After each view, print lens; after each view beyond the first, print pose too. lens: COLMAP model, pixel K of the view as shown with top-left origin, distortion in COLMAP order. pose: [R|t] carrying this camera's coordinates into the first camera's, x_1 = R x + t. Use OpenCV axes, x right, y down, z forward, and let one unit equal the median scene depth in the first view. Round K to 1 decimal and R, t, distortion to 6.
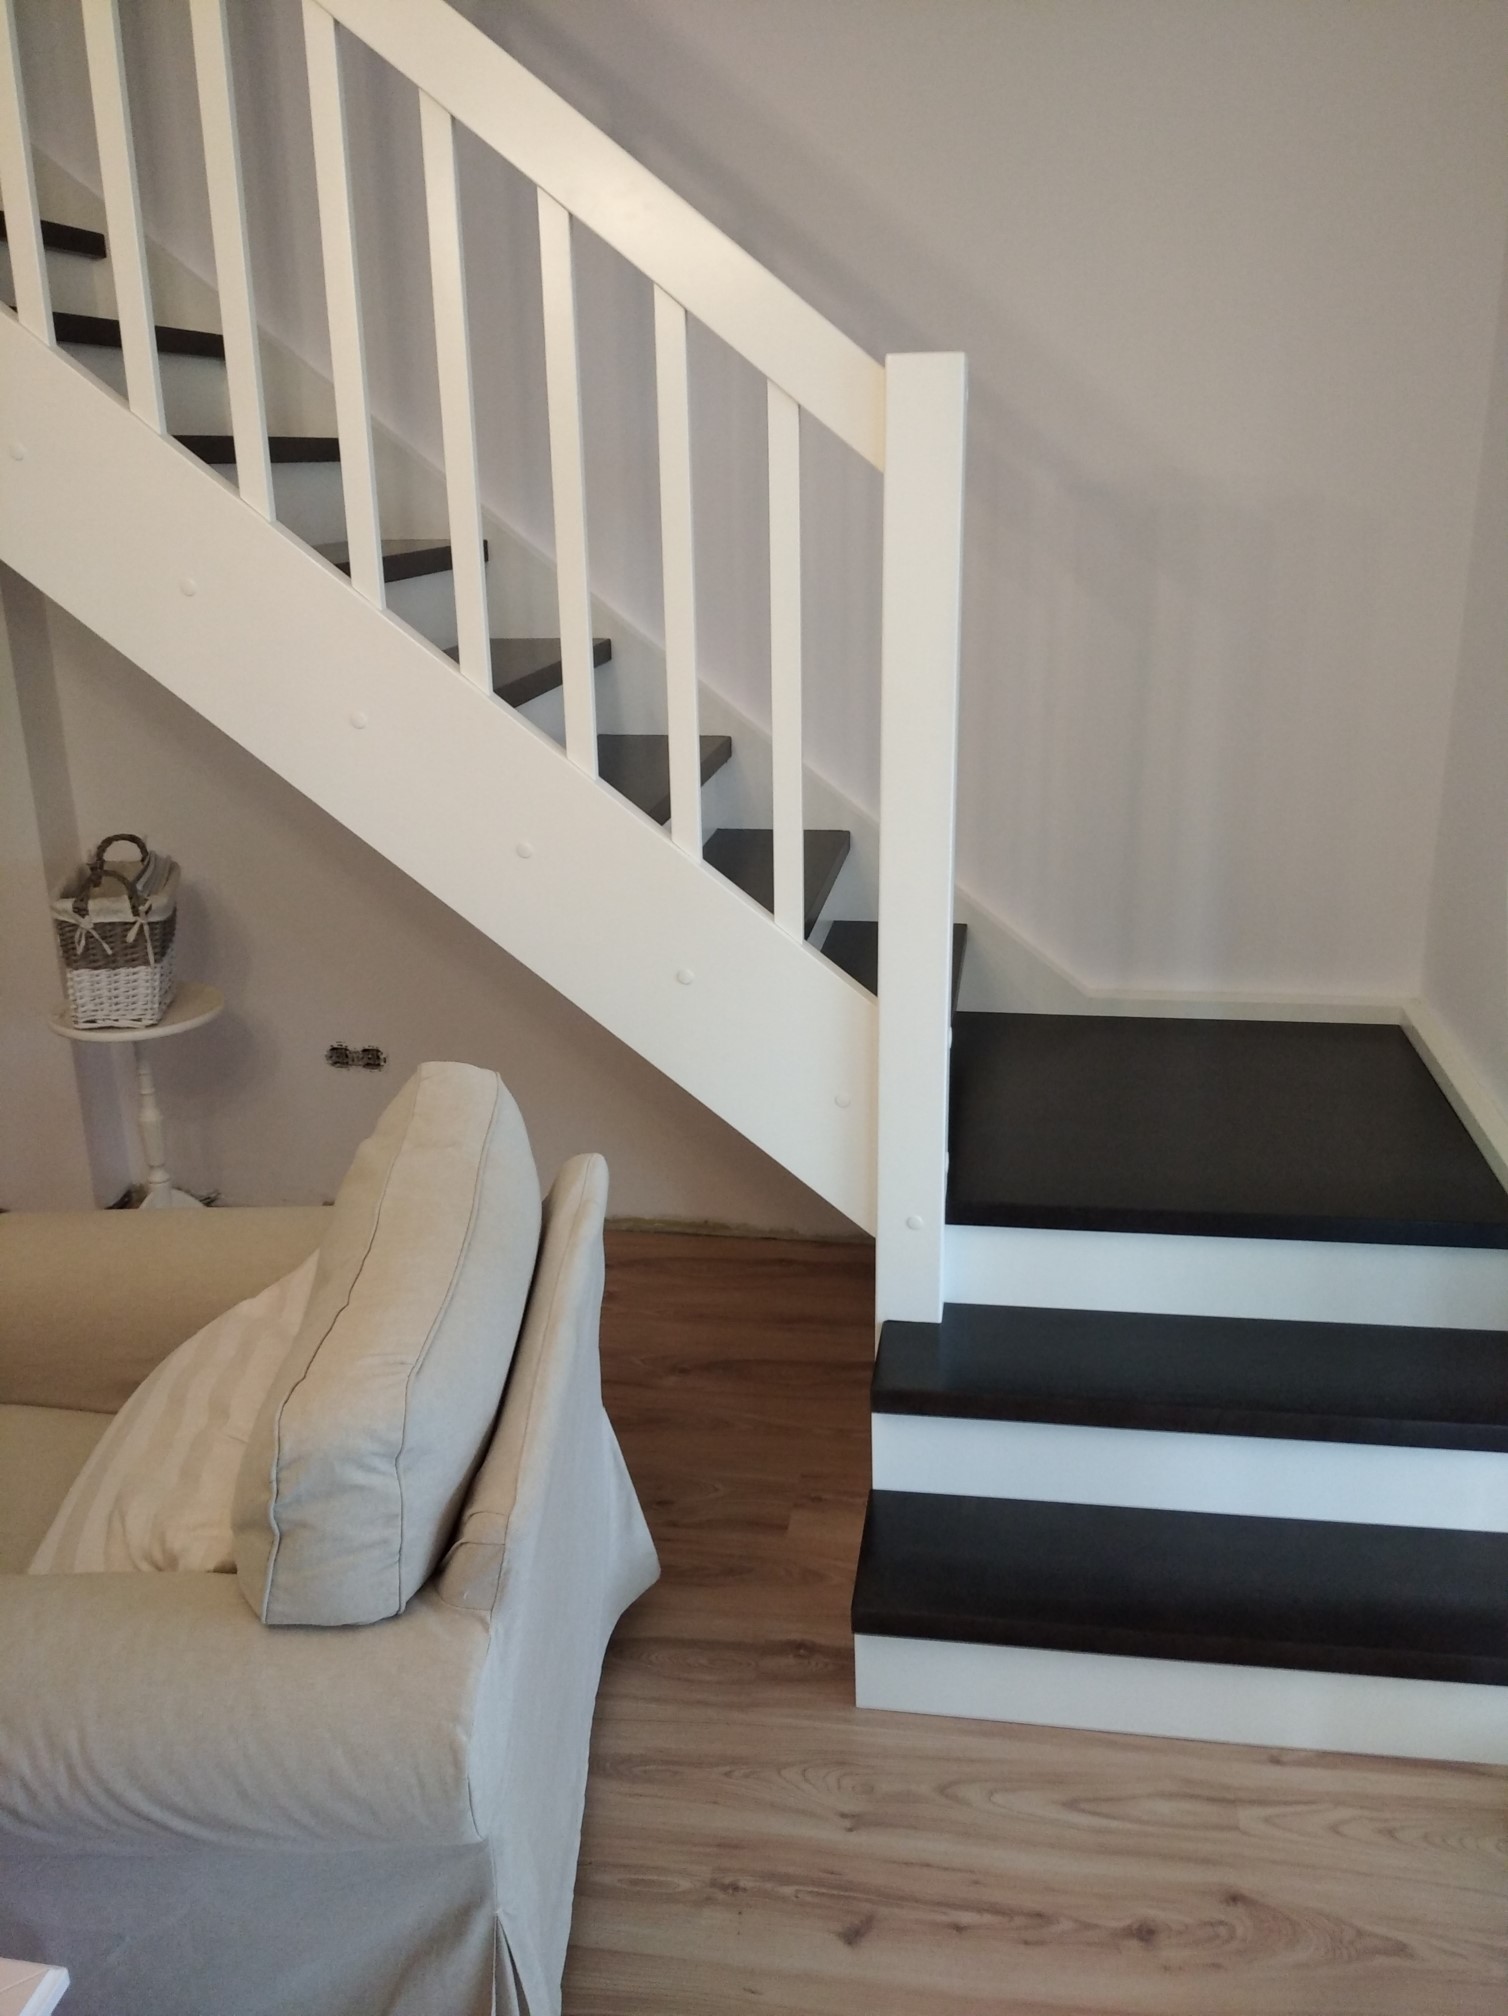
lens RADIAL K [[1657.1, 0, 756.4], [0, 1657.1, 1006.4], [0, 0, 1]] dist [0.047943, -0.083631]
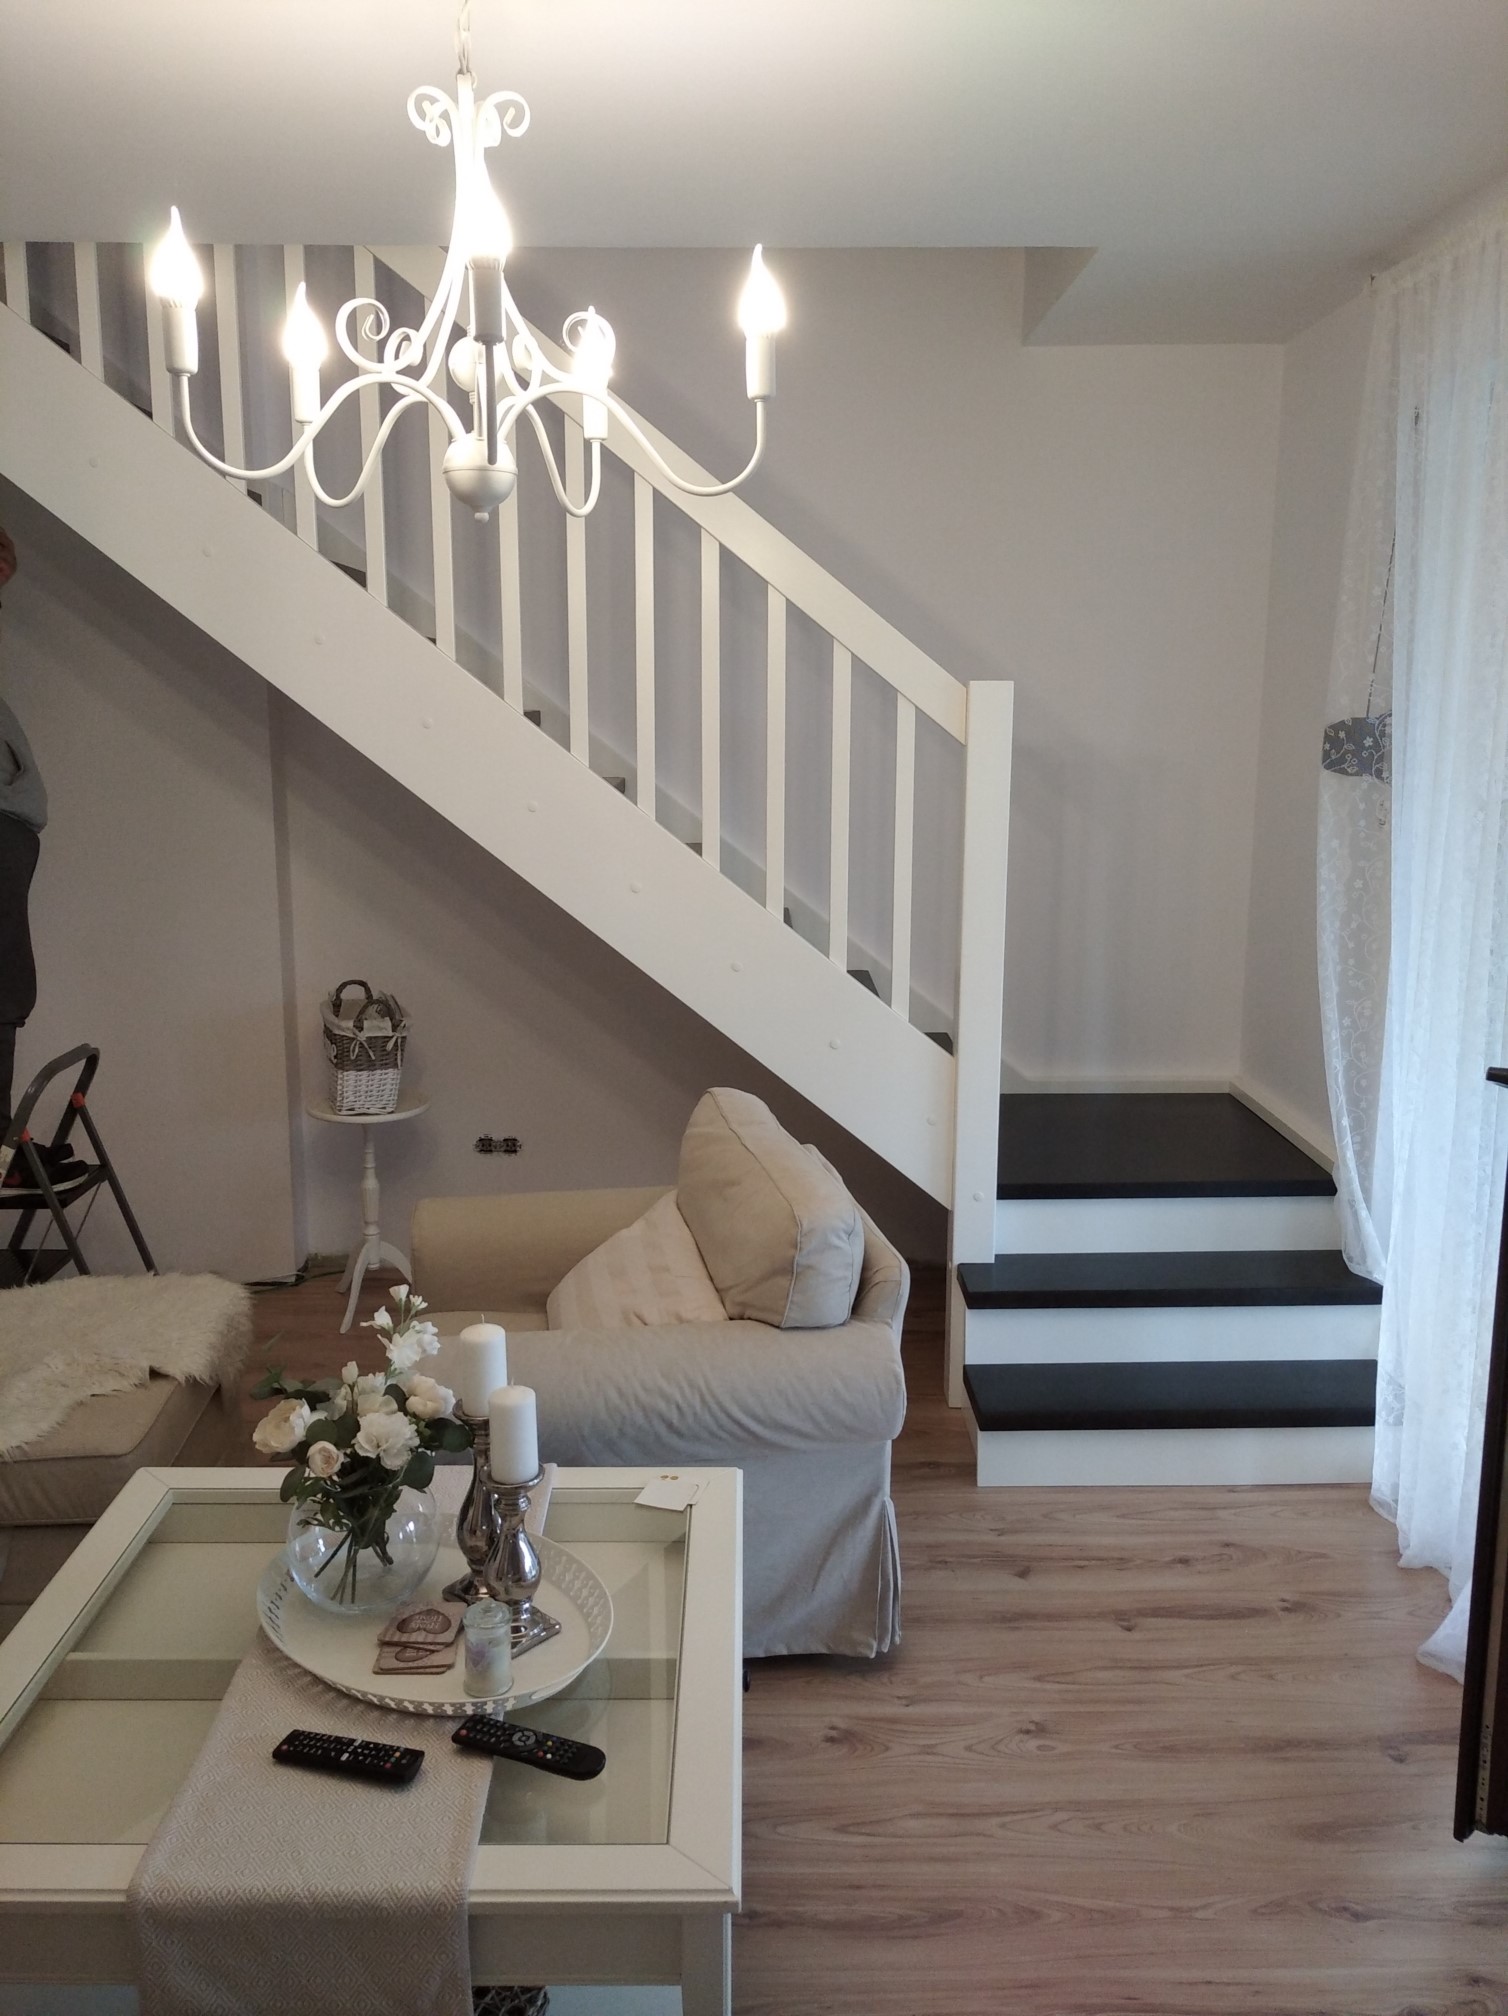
lens RADIAL K [[1657.1, 0, 751.8], [0, 1657.1, 1000.3], [0, 0, 1]] dist [0.047943, -0.083631]
pose [[0.986445, -0.011258, 0.163703, -0.386581], [0.033472, 0.990473, -0.133579, 0.151601], [-0.160639, 0.137248, 0.977424, -0.560307]]
